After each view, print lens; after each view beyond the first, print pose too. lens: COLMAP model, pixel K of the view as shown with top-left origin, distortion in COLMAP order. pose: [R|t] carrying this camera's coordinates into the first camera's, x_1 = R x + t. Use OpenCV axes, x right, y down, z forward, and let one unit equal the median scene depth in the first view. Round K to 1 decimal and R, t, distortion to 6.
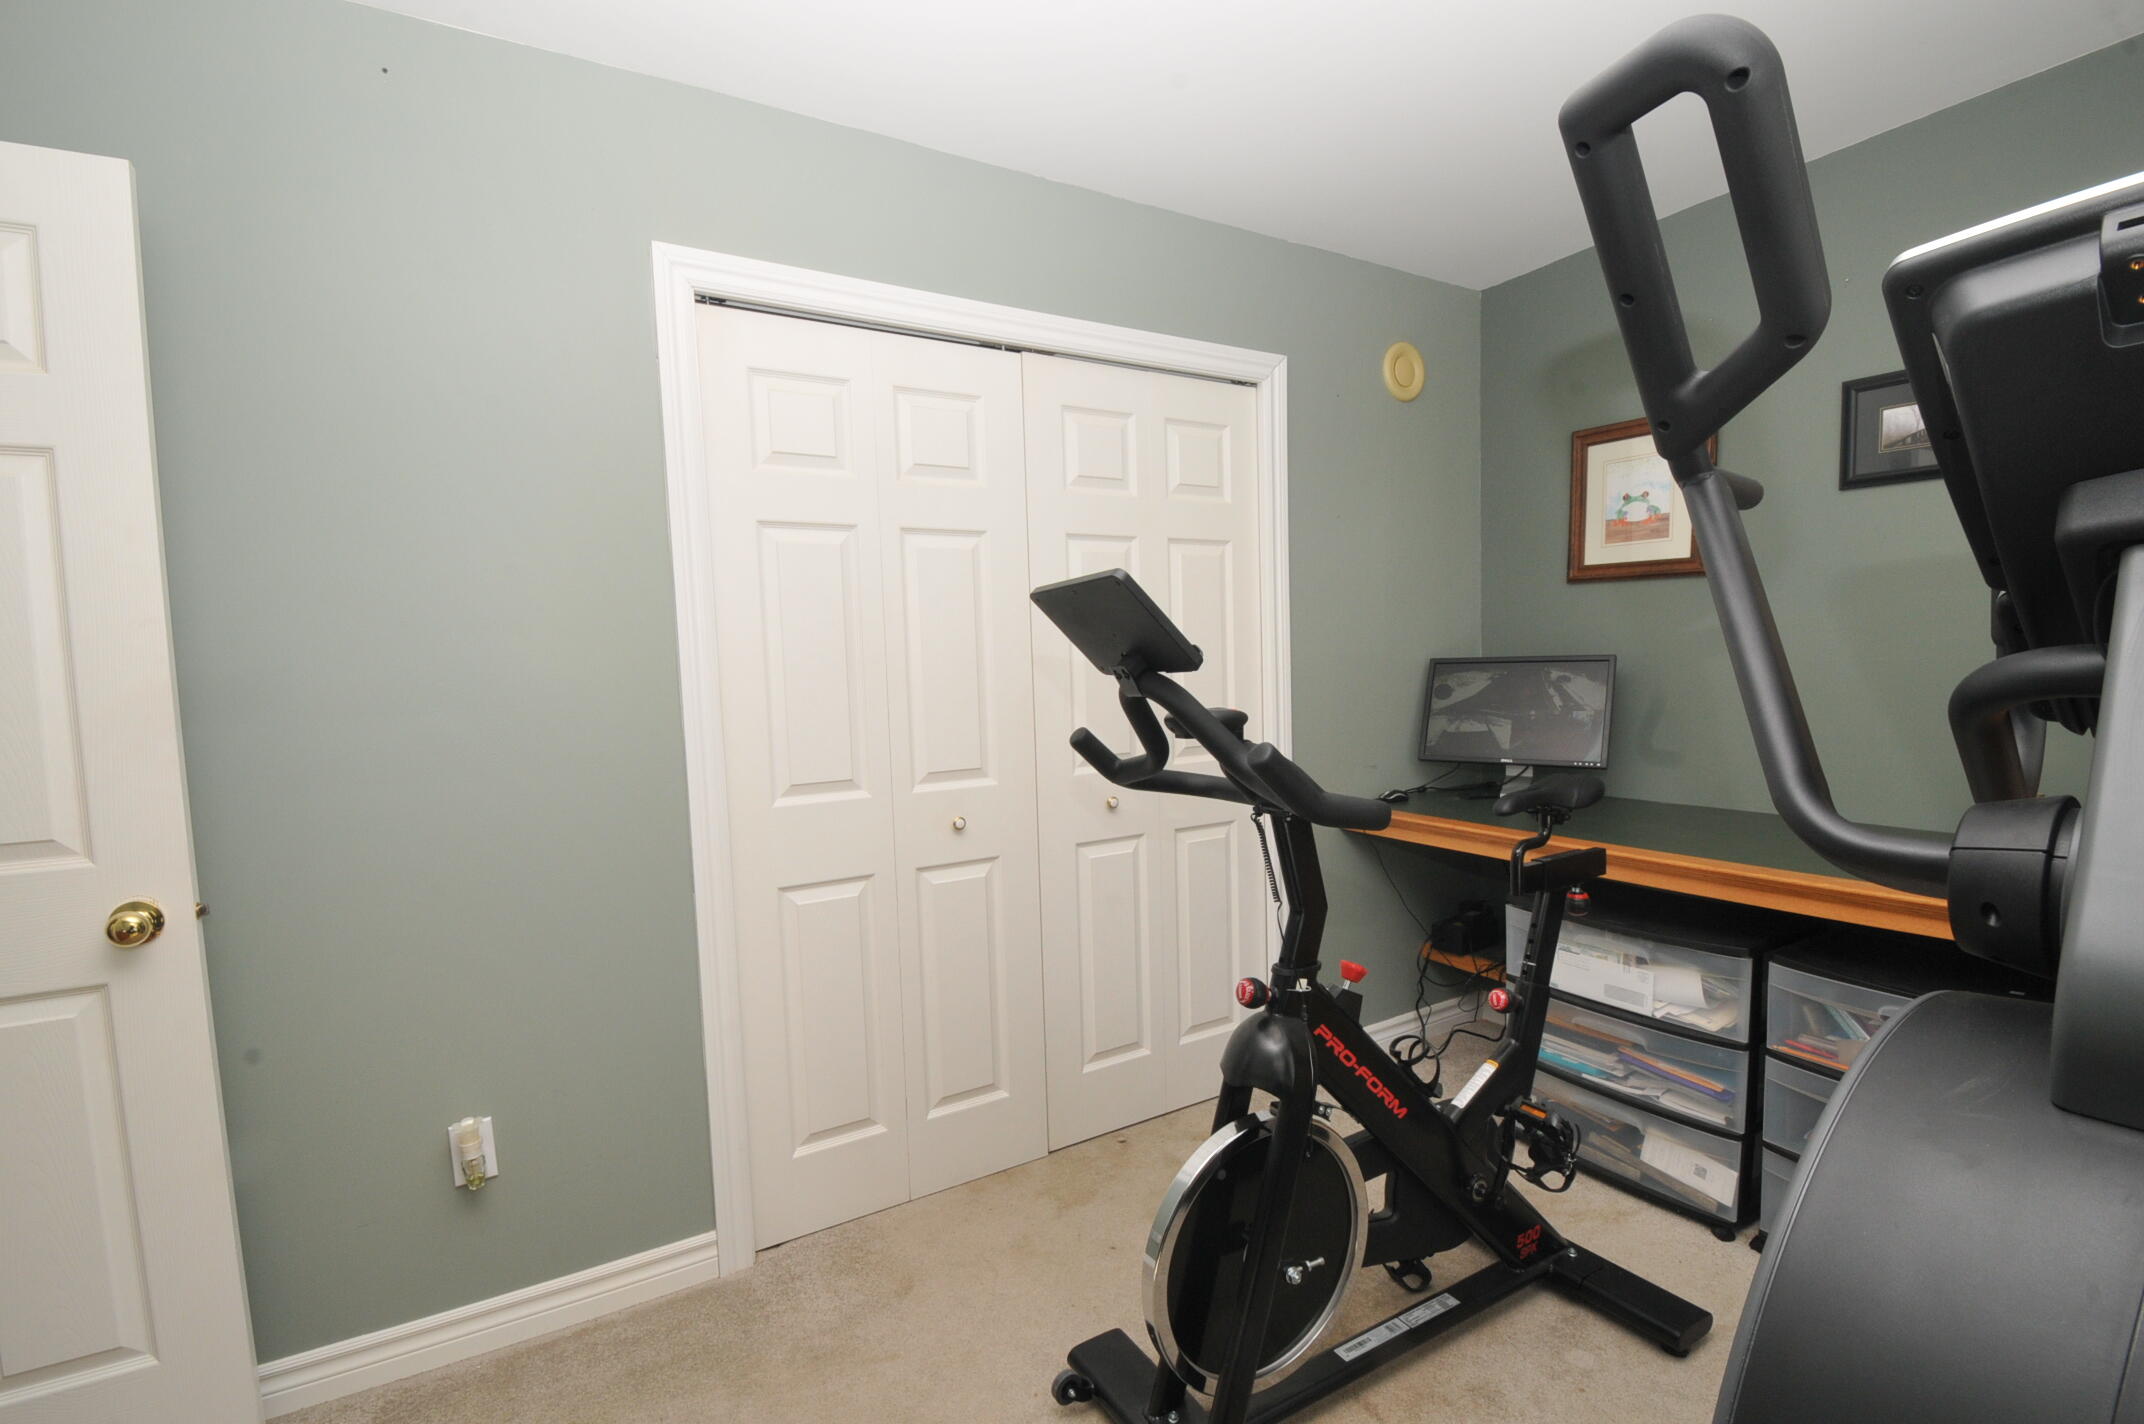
lens RADIAL K [[951.7, 0, 1068.5], [0, 951.7, 734.7], [0, 0, 1]] dist [-0.001733, -0.000023]
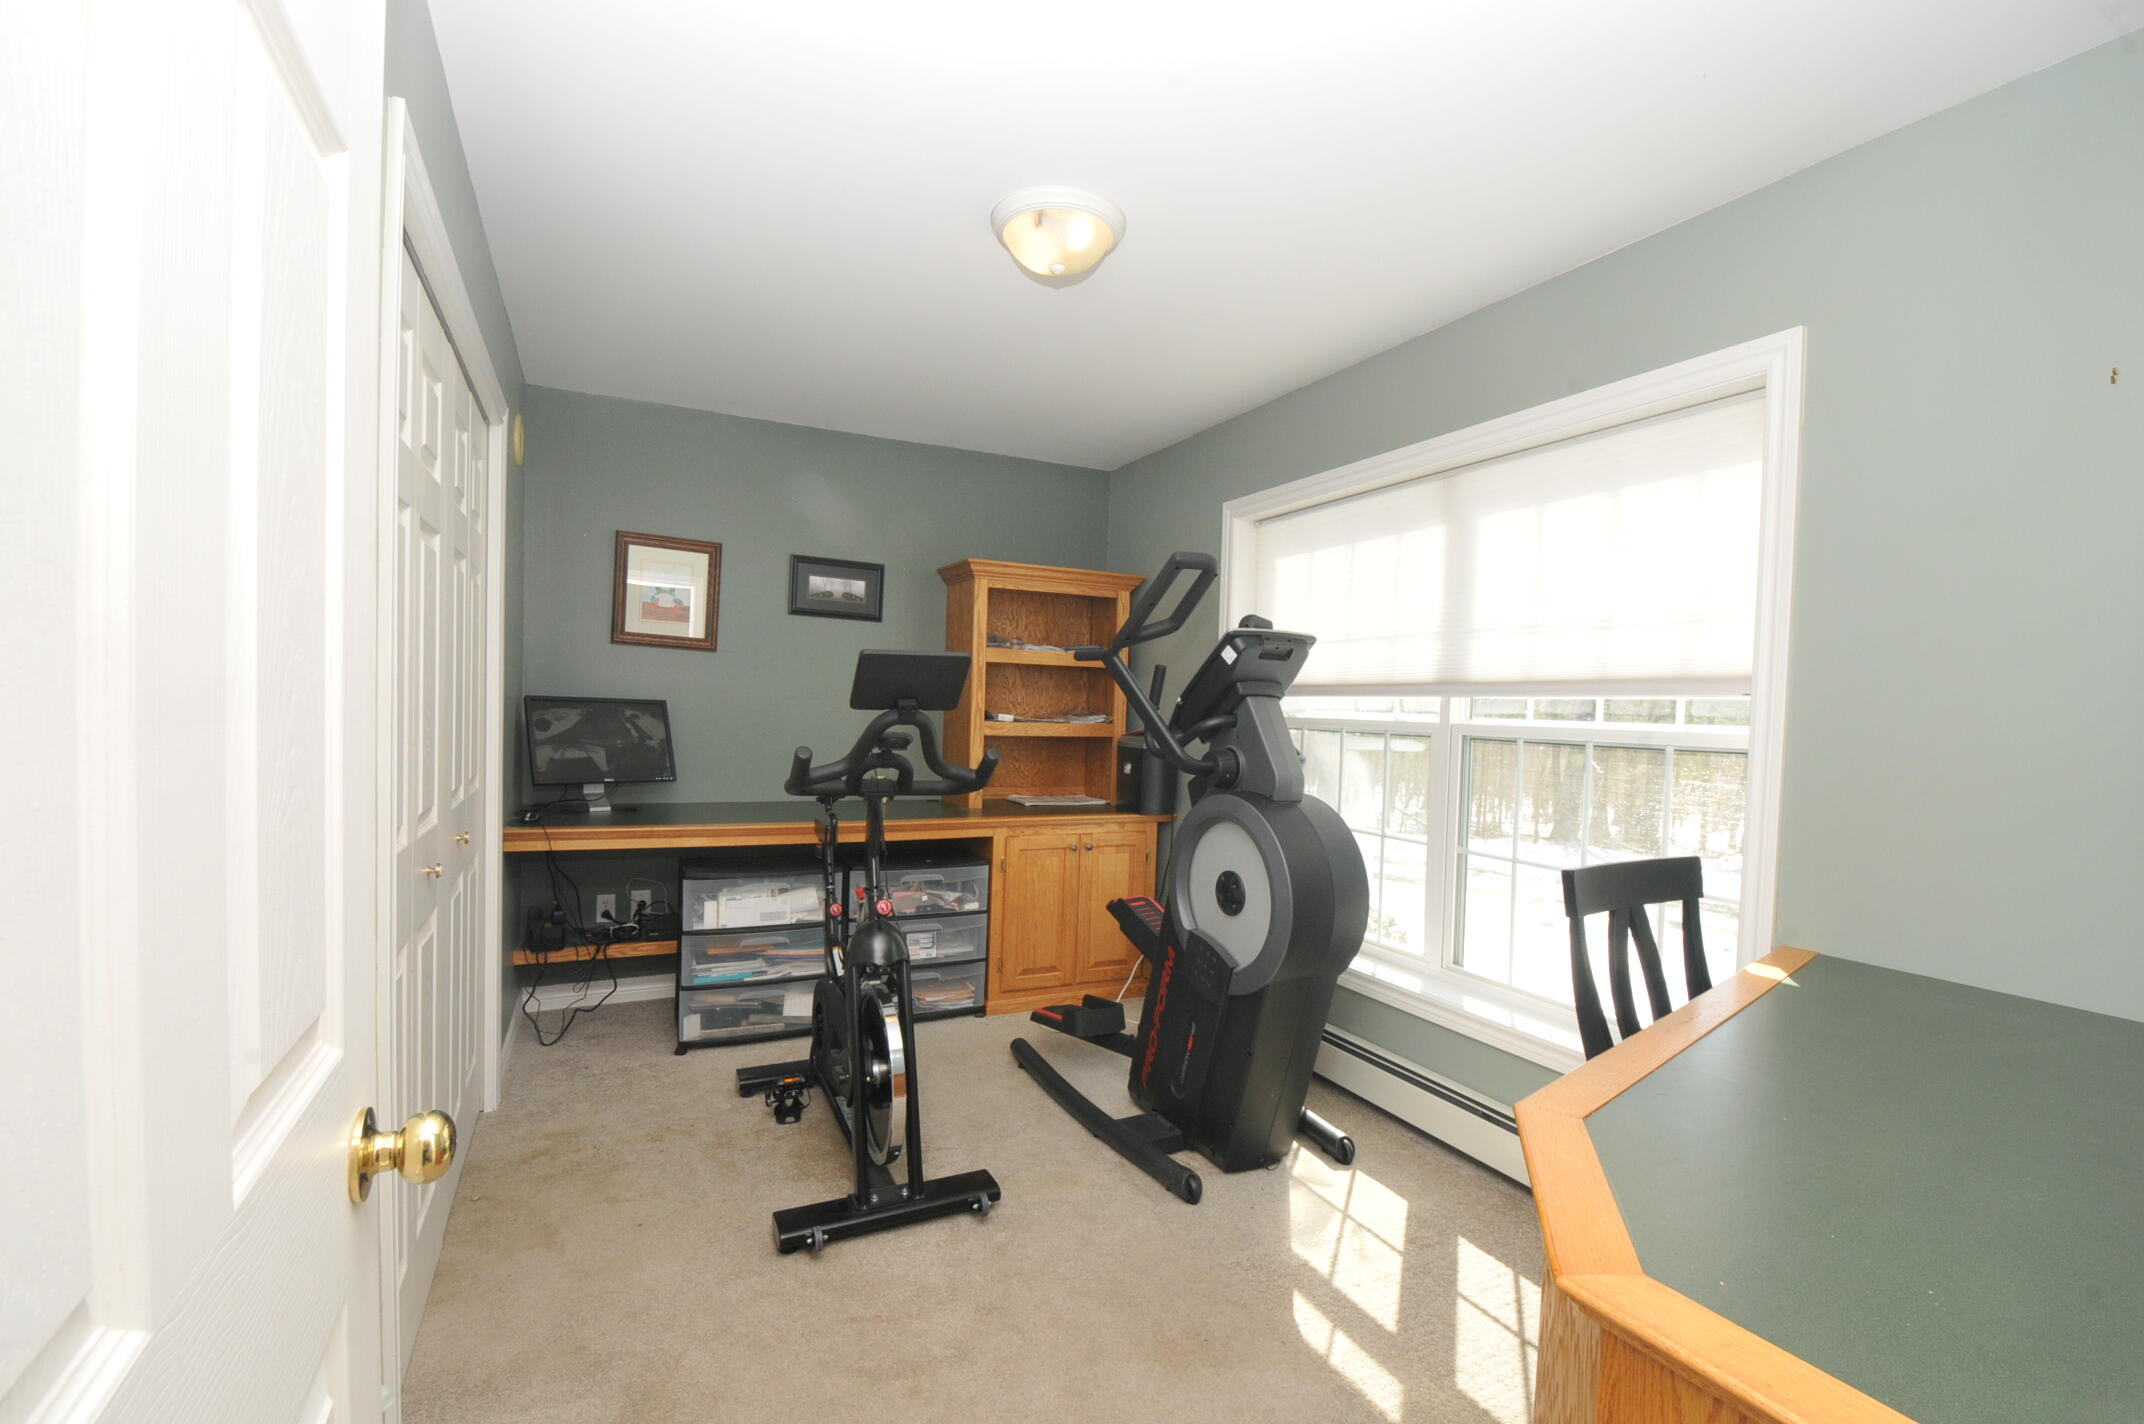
lens RADIAL K [[951.7, 0, 1067.6], [0, 951.7, 719.9], [0, 0, 1]] dist [-0.001733, -0.000023]
pose [[0.077236, 0.020279, 0.996807, -0.785291], [0.043018, 0.998794, -0.023652, 0.004169], [-0.996084, 0.044707, 0.076270, 0.301211]]
